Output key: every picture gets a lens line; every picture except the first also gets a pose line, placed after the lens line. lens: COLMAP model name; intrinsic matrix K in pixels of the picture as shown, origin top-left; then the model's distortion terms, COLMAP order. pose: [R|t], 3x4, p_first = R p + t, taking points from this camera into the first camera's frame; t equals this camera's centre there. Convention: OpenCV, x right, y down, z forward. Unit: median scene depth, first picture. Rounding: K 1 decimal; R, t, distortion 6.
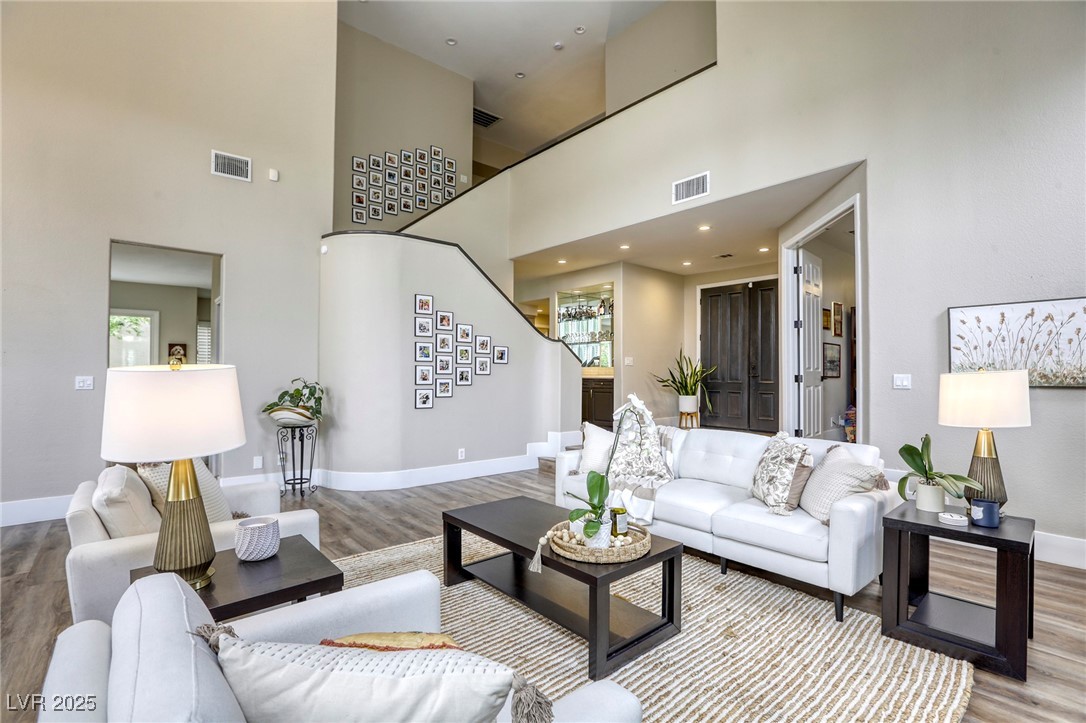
lens RADIAL K [[496.2, 0, 539.2], [0, 496.2, 369.2], [0, 0, 1]] dist [-0.038202, 0.009540]
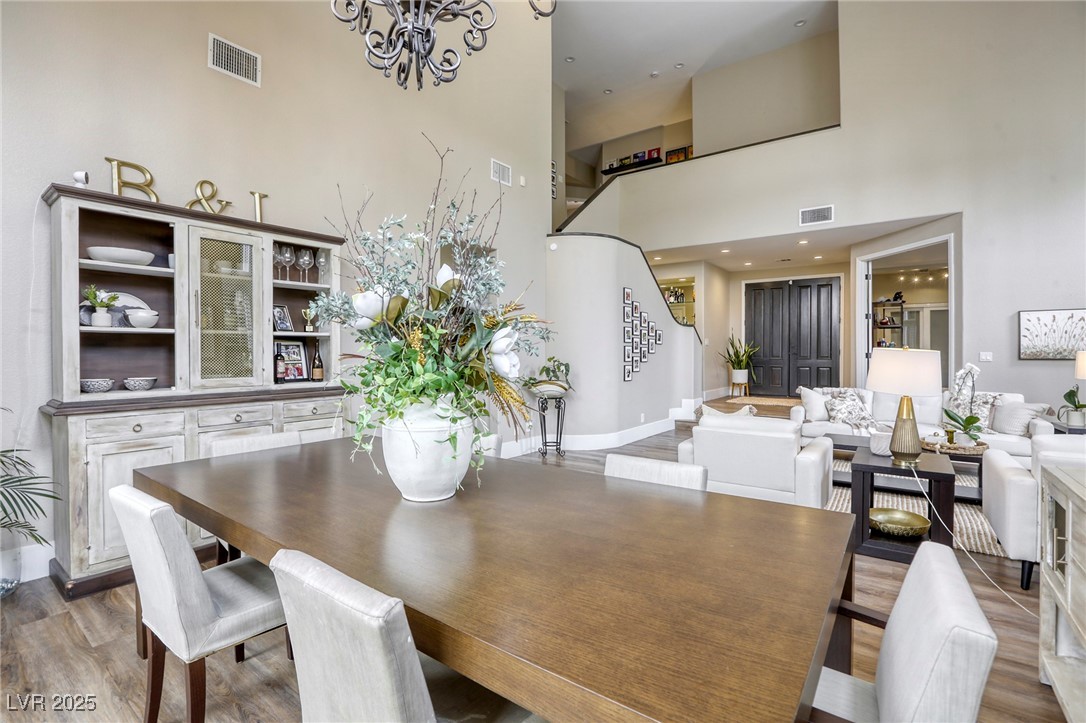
lens RADIAL K [[496.2, 0, 544.0], [0, 496.2, 357.8], [0, 0, 1]] dist [-0.038202, 0.009540]
pose [[0.974108, -0.006445, 0.225991, -0.791120], [0.001915, 0.999793, 0.020260, -0.003924], [-0.226074, -0.019303, 0.973919, -0.163382]]
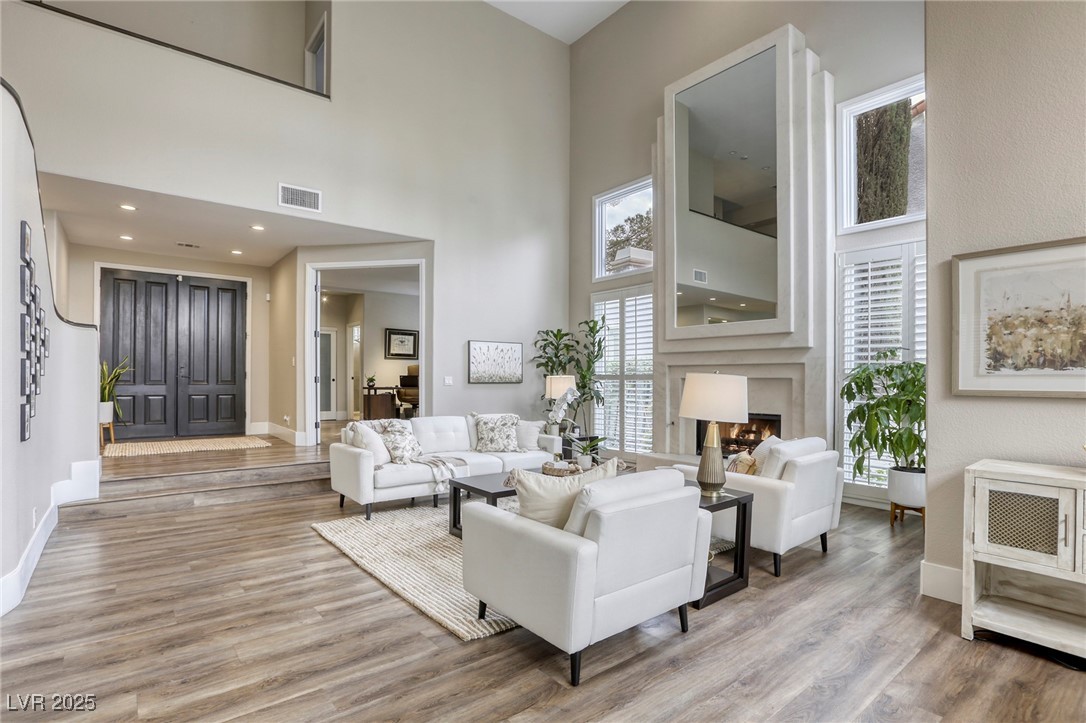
lens RADIAL K [[535.7, 0, 517.0], [0, 535.7, 373.6], [0, 0, 1]] dist [0.001045, 0.000516]
pose [[0.067887, 0.003978, 0.997685, -0.859694], [-0.014605, 0.999889, -0.002993, 0.002080], [-0.997586, -0.014368, 0.067937, 0.494430]]
